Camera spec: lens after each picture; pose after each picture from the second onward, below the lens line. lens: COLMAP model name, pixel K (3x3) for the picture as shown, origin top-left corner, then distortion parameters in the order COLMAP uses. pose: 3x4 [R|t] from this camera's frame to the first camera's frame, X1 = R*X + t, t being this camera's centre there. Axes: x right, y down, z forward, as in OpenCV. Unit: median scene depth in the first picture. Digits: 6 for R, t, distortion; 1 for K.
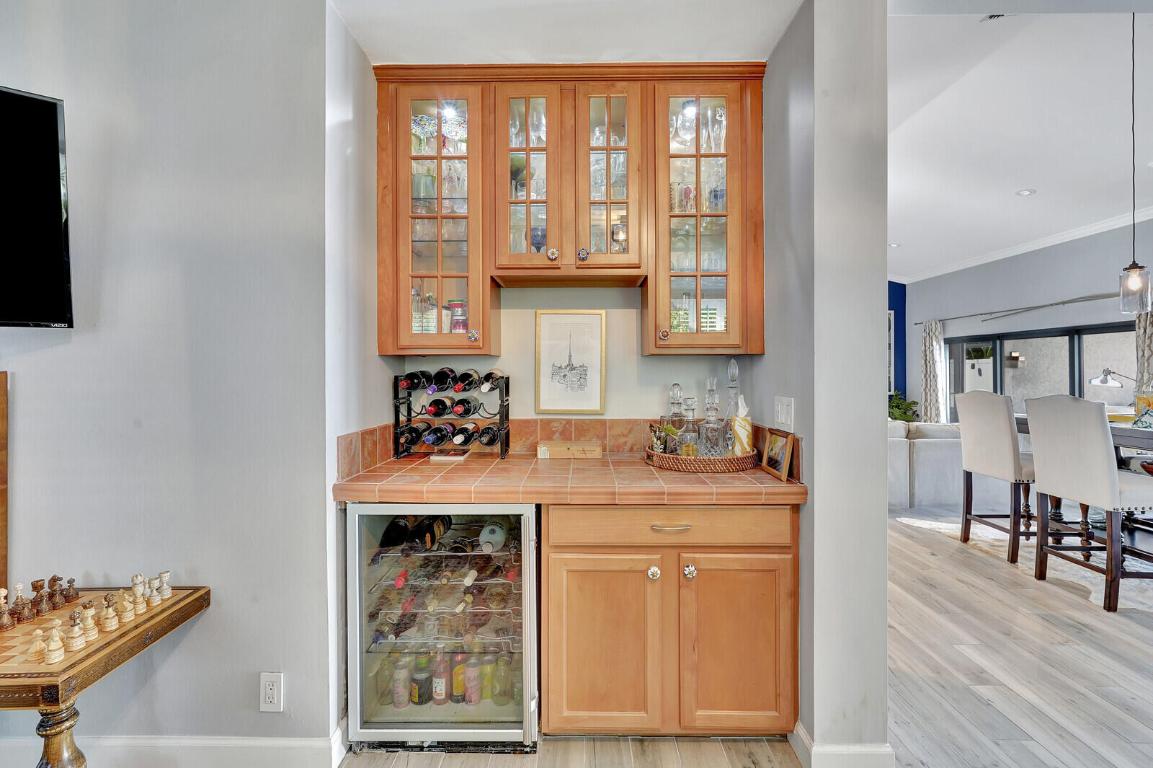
lens RADIAL K [[510.7, 0, 583.5], [0, 510.7, 368.7], [0, 0, 1]] dist [-0.013417, 0.004527]
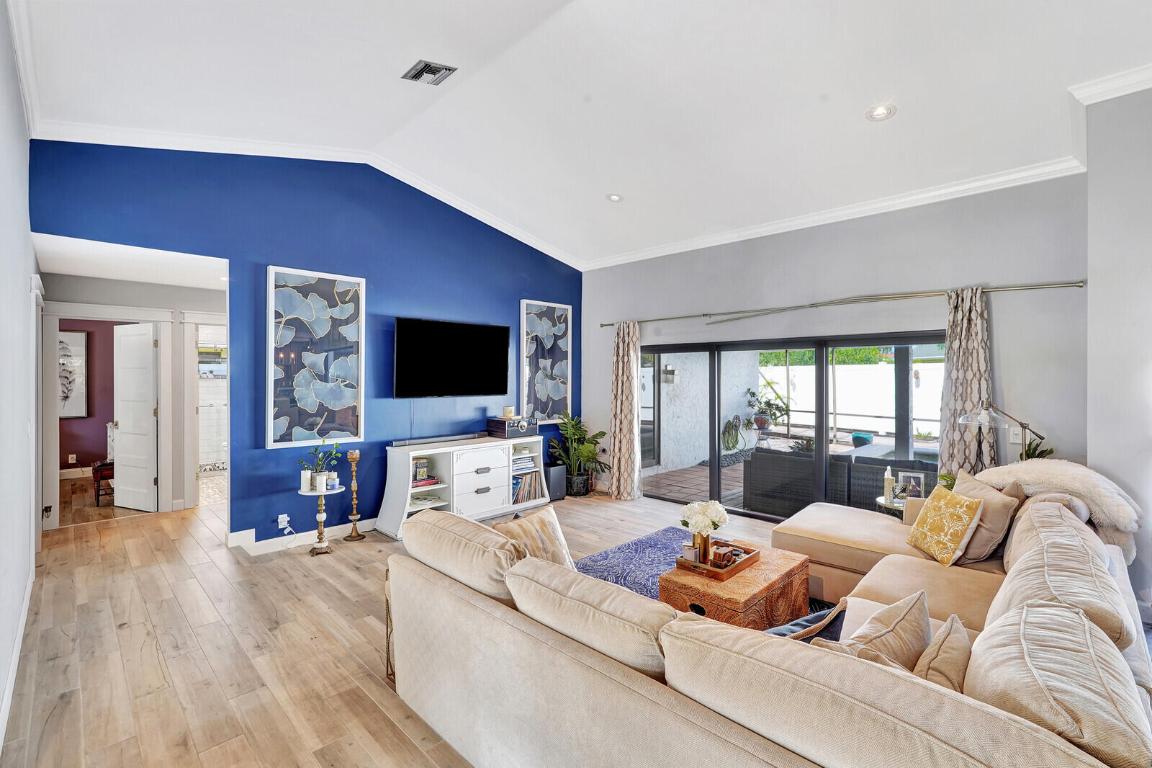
lens RADIAL K [[510.3, 0, 569.2], [0, 510.3, 371.8], [0, 0, 1]] dist [-0.013417, 0.004527]
pose [[0.713989, 0.003884, 0.700146, 0.262943], [-0.001565, 0.999991, -0.003951, -0.045041], [-0.700155, 0.001725, 0.713988, 1.257809]]
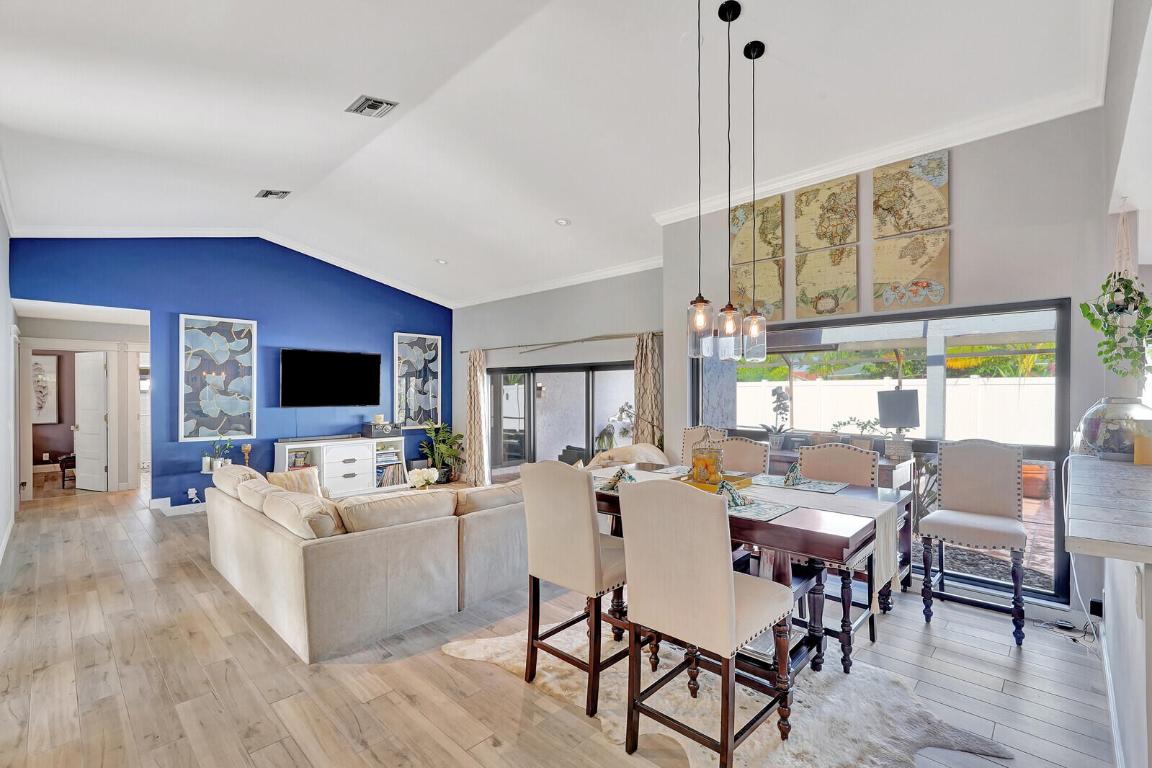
lens RADIAL K [[510.3, 0, 567.2], [0, 510.3, 390.0], [0, 0, 1]] dist [-0.013417, 0.004527]
pose [[0.704174, 0.001030, 0.710027, 0.300294], [-0.003168, 0.999994, 0.001691, -0.049138], [-0.710020, -0.003440, 0.704173, 0.483594]]
